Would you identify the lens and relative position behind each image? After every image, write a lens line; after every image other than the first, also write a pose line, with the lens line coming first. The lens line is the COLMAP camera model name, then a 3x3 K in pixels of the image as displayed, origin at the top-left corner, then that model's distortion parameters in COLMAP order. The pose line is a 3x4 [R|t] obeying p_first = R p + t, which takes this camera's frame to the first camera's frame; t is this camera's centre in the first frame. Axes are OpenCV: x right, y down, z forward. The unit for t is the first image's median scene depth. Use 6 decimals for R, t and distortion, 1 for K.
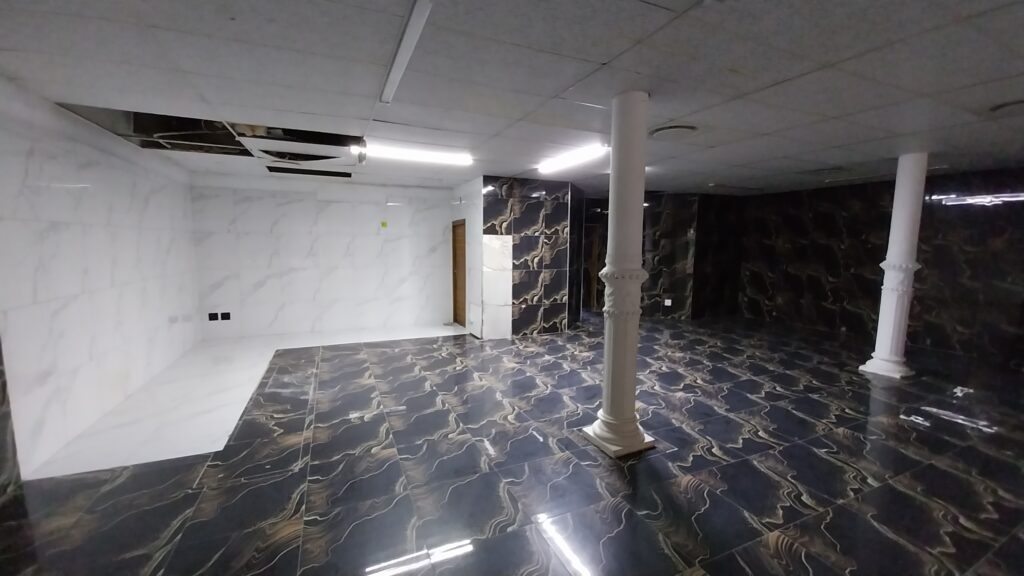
lens RADIAL K [[408.4, 0, 514.3], [0, 408.4, 285.0], [0, 0, 1]] dist [0.033550, -0.018200]
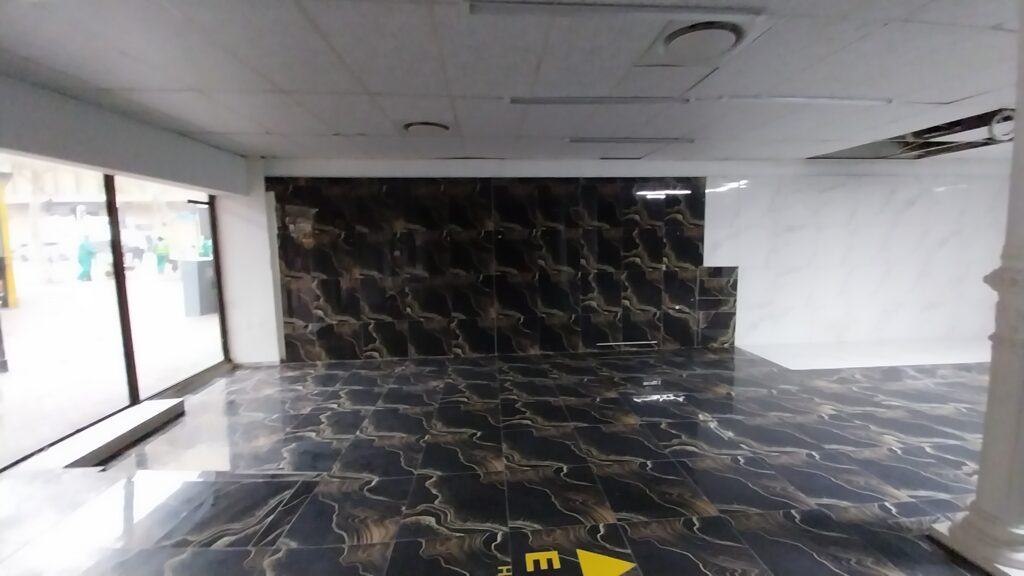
lens RADIAL K [[395.9, 0, 523.0], [0, 395.9, 320.0], [0, 0, 1]] dist [-0.000424, -0.000069]
pose [[-0.331237, 0.182191, -0.925791, 0.577878], [-0.077614, 0.972594, 0.219172, -0.021240], [0.940350, 0.144452, -0.308019, 0.273661]]
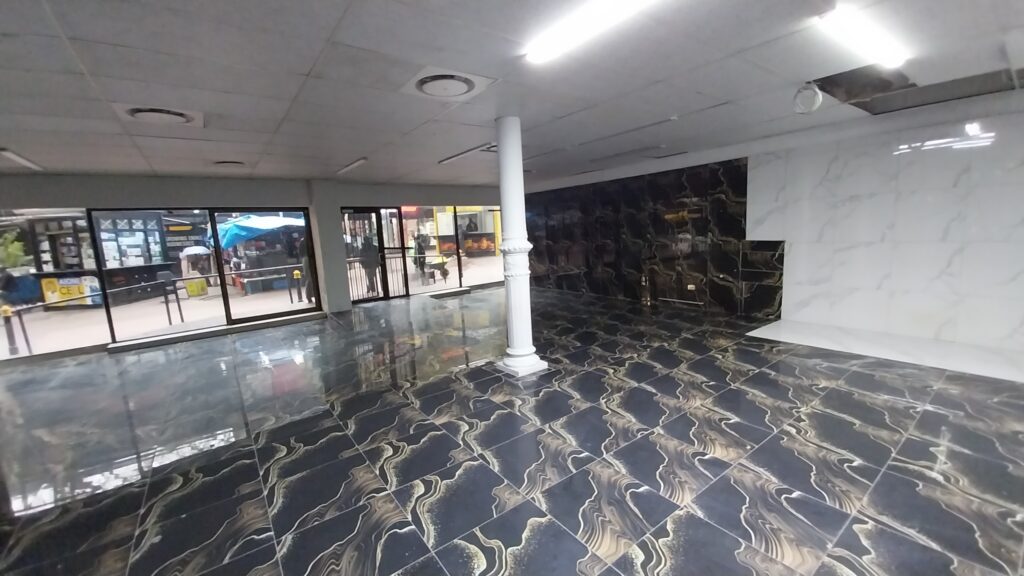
lens RADIAL K [[408.4, 0, 514.3], [0, 408.4, 285.0], [0, 0, 1]] dist [0.033550, -0.018200]
pose [[-0.976834, 0.073346, -0.201035, 0.324475], [0.026176, 0.973328, 0.227921, -0.125677], [0.212390, 0.217379, -0.952700, 1.370085]]
